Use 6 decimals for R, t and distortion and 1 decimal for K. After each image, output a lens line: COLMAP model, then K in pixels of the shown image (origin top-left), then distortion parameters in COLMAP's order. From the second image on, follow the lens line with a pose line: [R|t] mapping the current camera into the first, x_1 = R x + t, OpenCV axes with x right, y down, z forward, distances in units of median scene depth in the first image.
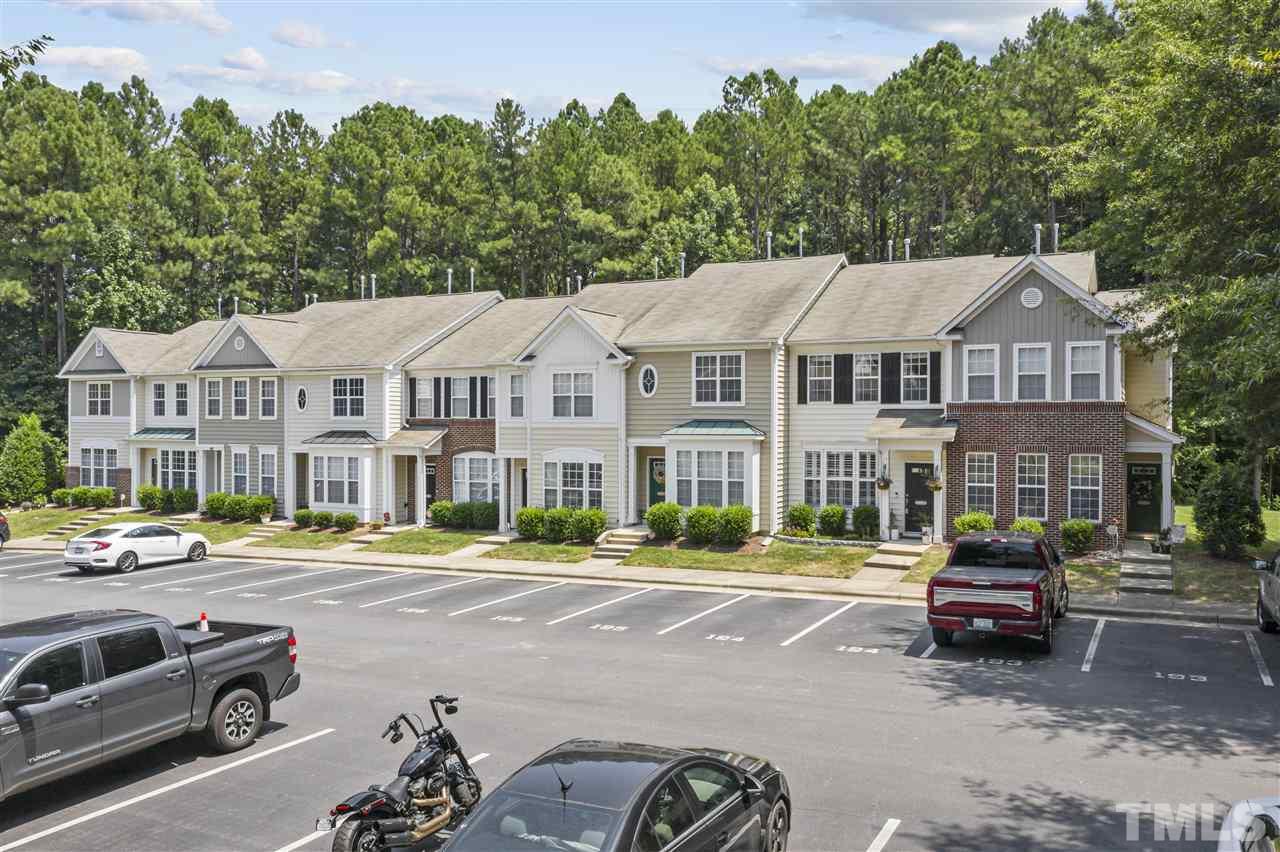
lens RADIAL K [[1068.8, 0, 640.0], [0, 1068.8, 426.0], [0, 0, 1]] dist [0.073788, -0.000257]
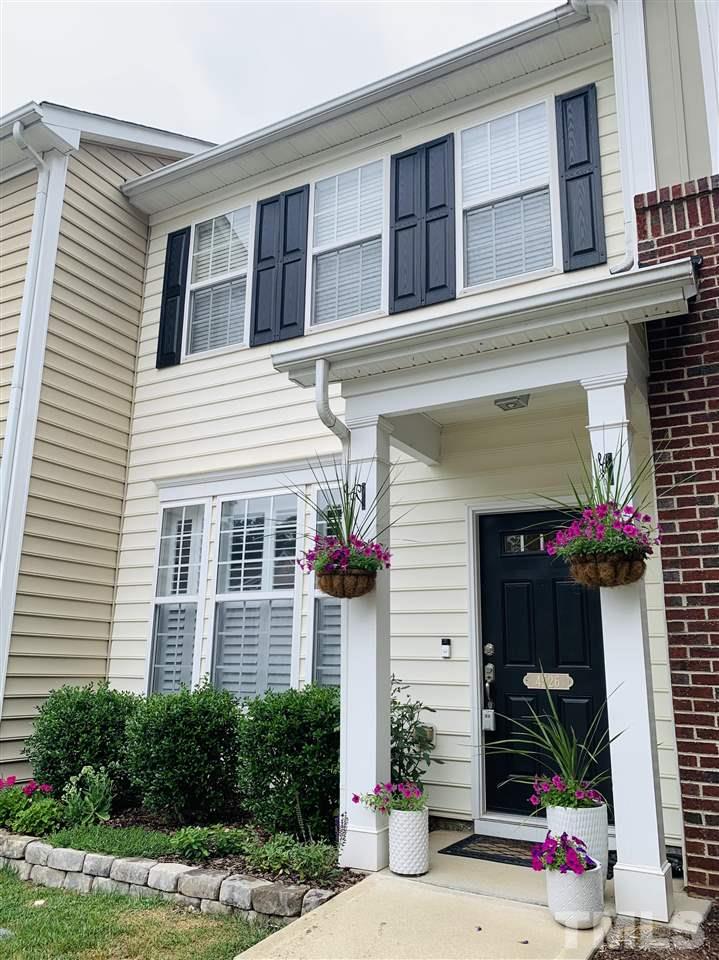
lens RADIAL K [[748.9, 0, 359.5], [0, 748.9, 480.0], [0, 0, 1]] dist [-0.001801, -0.004946]
pose [[0.999390, 0.008195, -0.033937, 0.218384], [-0.016846, 0.964607, -0.263154, 0.070109], [0.030579, 0.263566, 0.964157, 0.804060]]
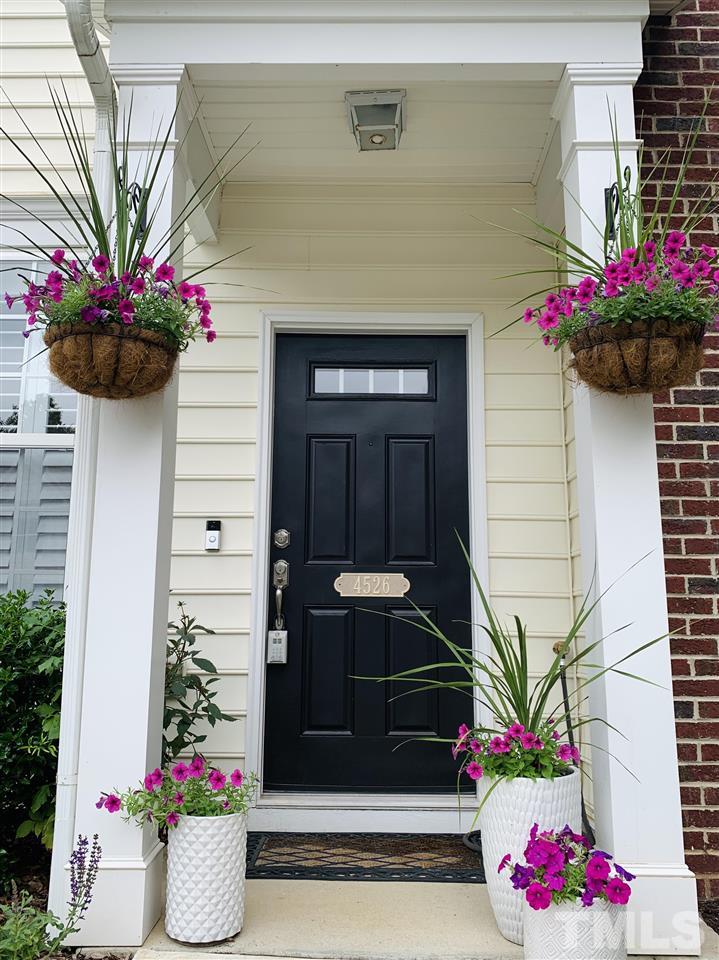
lens RADIAL K [[796.5, 0, 360.3], [0, 796.5, 468.3], [0, 0, 1]] dist [0.126016, -0.223210]
pose [[0.891051, 0.088016, 0.445288, 0.201021], [0.007612, 0.977984, -0.208541, 0.075932], [-0.453839, 0.189210, 0.870764, 0.867345]]
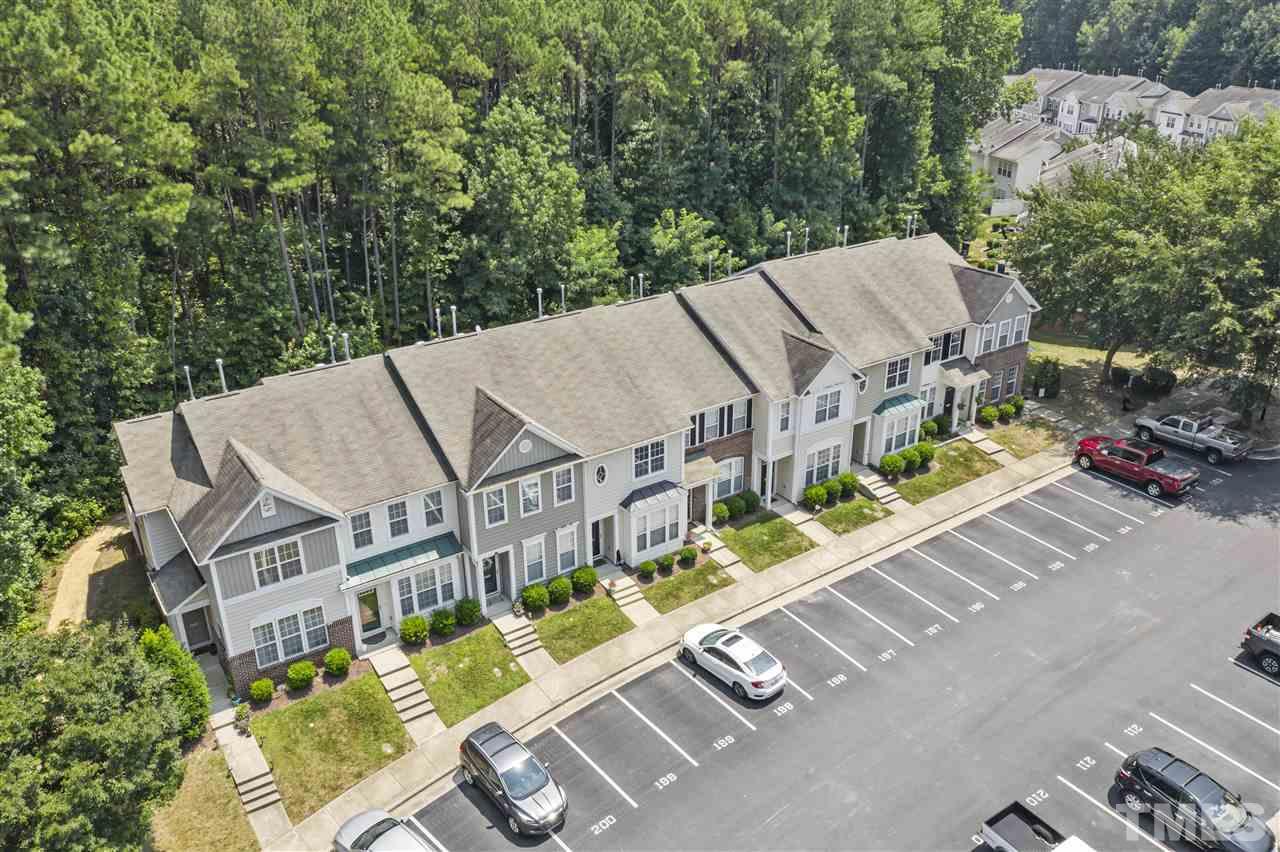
lens RADIAL K [[1068.8, 0, 640.0], [0, 1068.8, 426.0], [0, 0, 1]] dist [0.073788, -0.000257]
pose [[0.423437, -0.379343, 0.822679, -1.480656], [-0.005940, 0.906926, 0.421247, -0.662997], [-0.905906, -0.183258, 0.381773, 0.731693]]
